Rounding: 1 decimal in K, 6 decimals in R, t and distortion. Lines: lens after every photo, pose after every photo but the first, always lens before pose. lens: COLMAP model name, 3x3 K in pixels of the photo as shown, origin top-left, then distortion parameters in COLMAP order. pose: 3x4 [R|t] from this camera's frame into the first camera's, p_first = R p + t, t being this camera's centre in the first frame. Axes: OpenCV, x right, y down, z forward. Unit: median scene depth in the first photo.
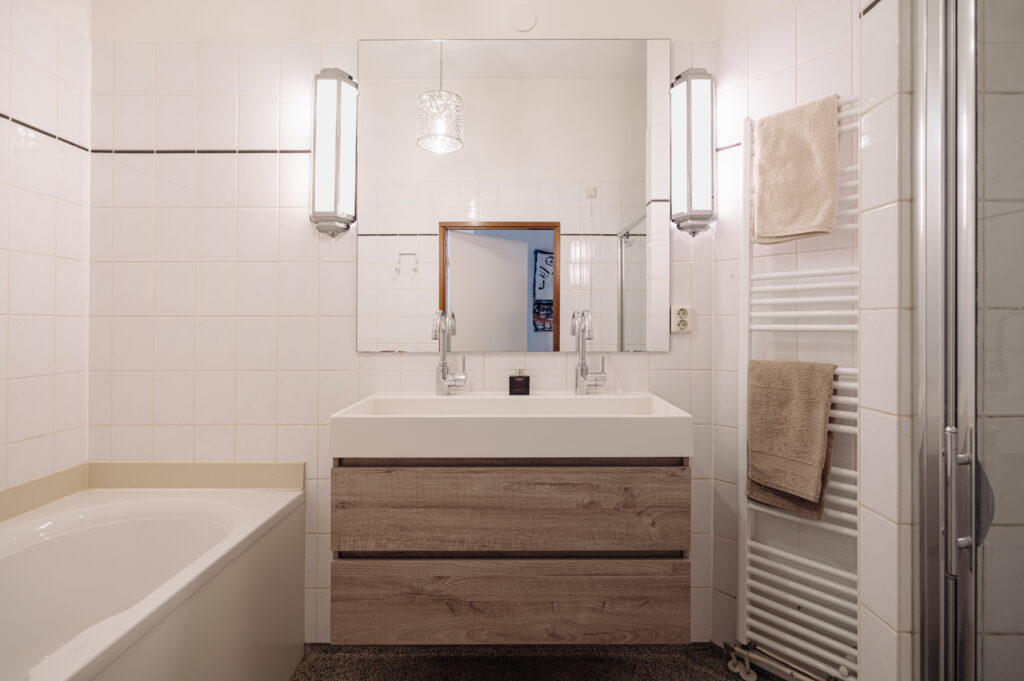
lens RADIAL K [[477.0, 0, 513.1], [0, 477.0, 323.4], [0, 0, 1]] dist [0.002800, -0.000747]
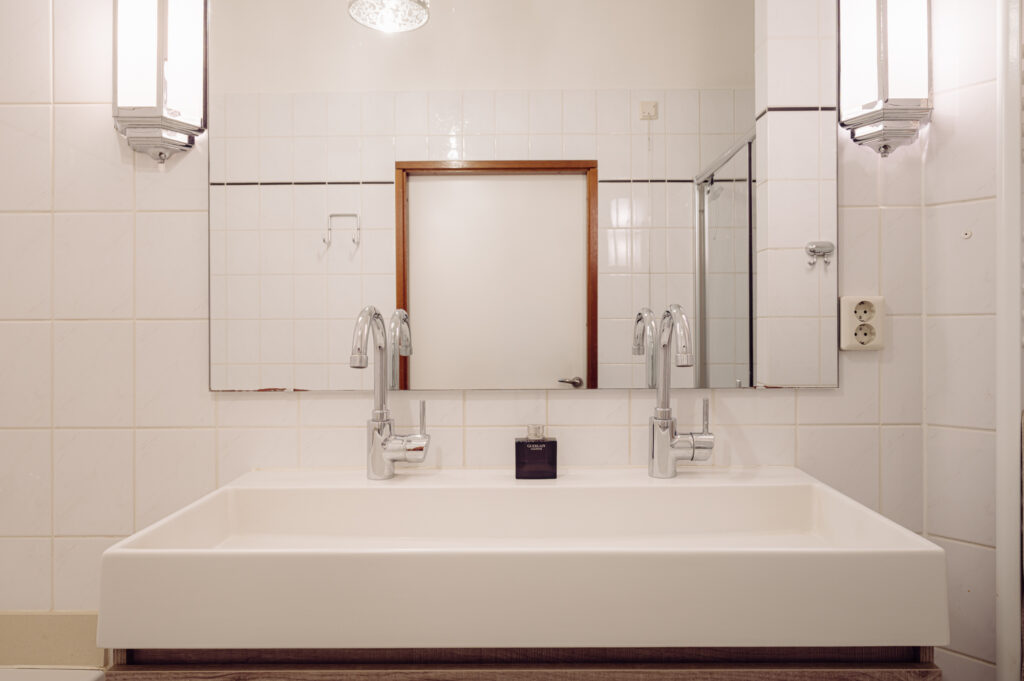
lens RADIAL K [[686.1, 0, 514.3], [0, 686.1, 341.8], [0, 0, 1]] dist [-0.034719, 0.000278]
pose [[0.999971, -0.005078, -0.005735, -0.004549], [0.005193, 0.999782, 0.020209, -0.004983], [0.005631, -0.020238, 0.999779, 0.296844]]
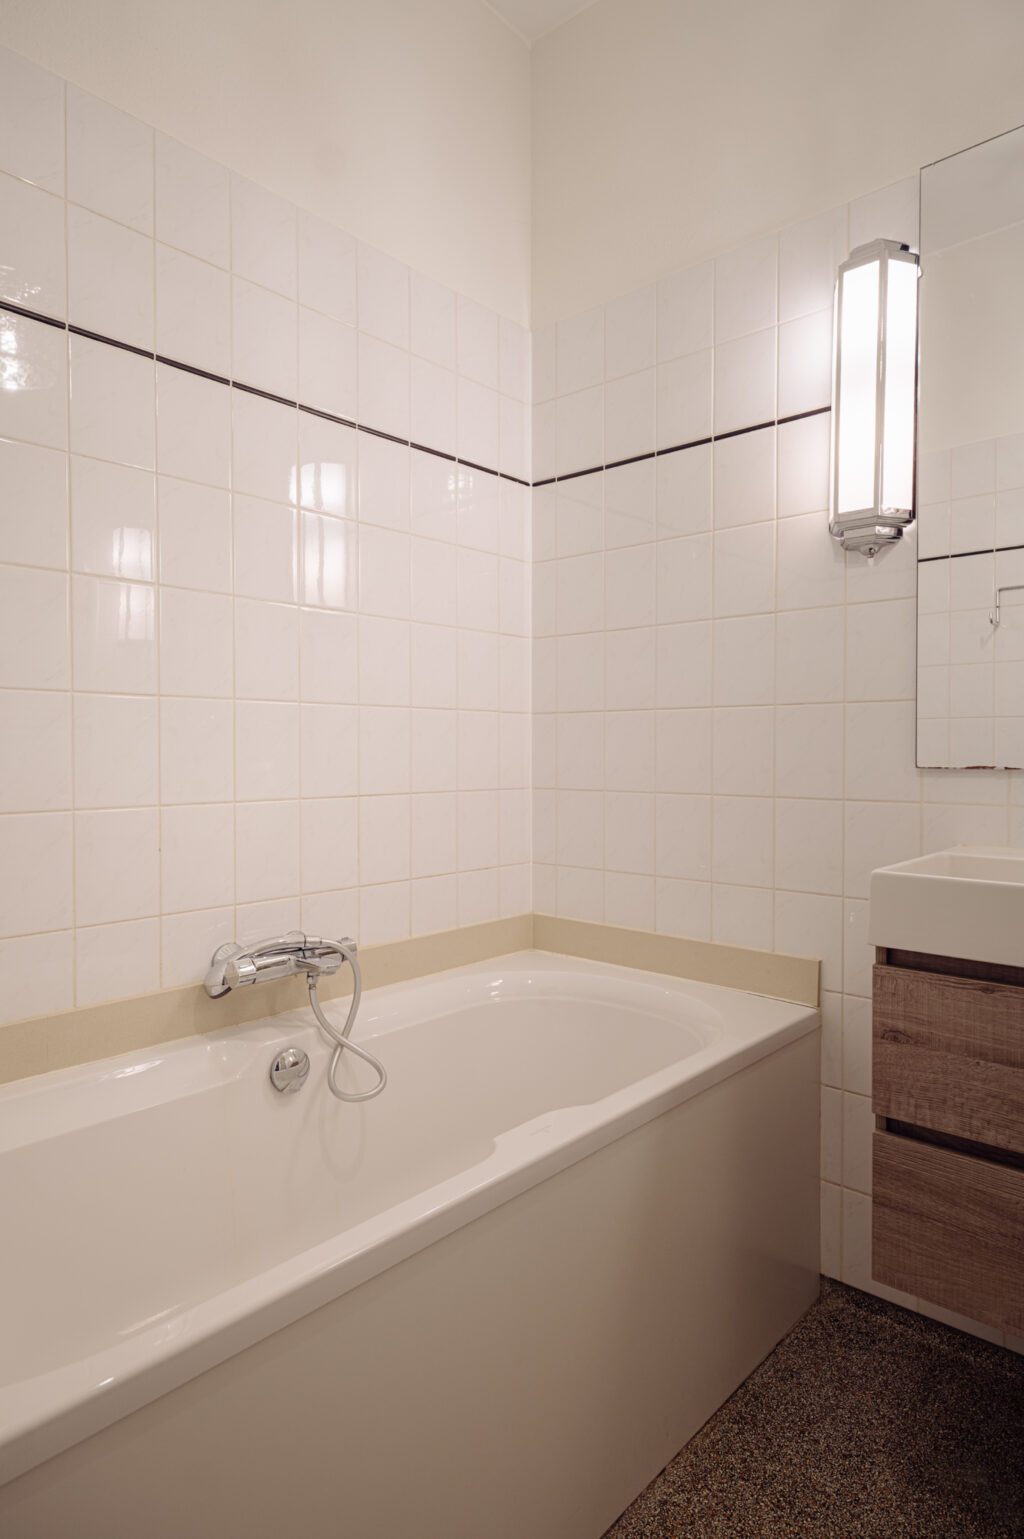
lens RADIAL K [[893.1, 0, 511.9], [0, 893.1, 770.9], [0, 0, 1]] dist [0.006736, -0.000116]
pose [[0.749490, 0.008659, -0.661959, -0.007835], [0.005561, 0.999797, 0.019375, 0.042253], [0.661992, -0.018202, 0.749290, -0.037947]]
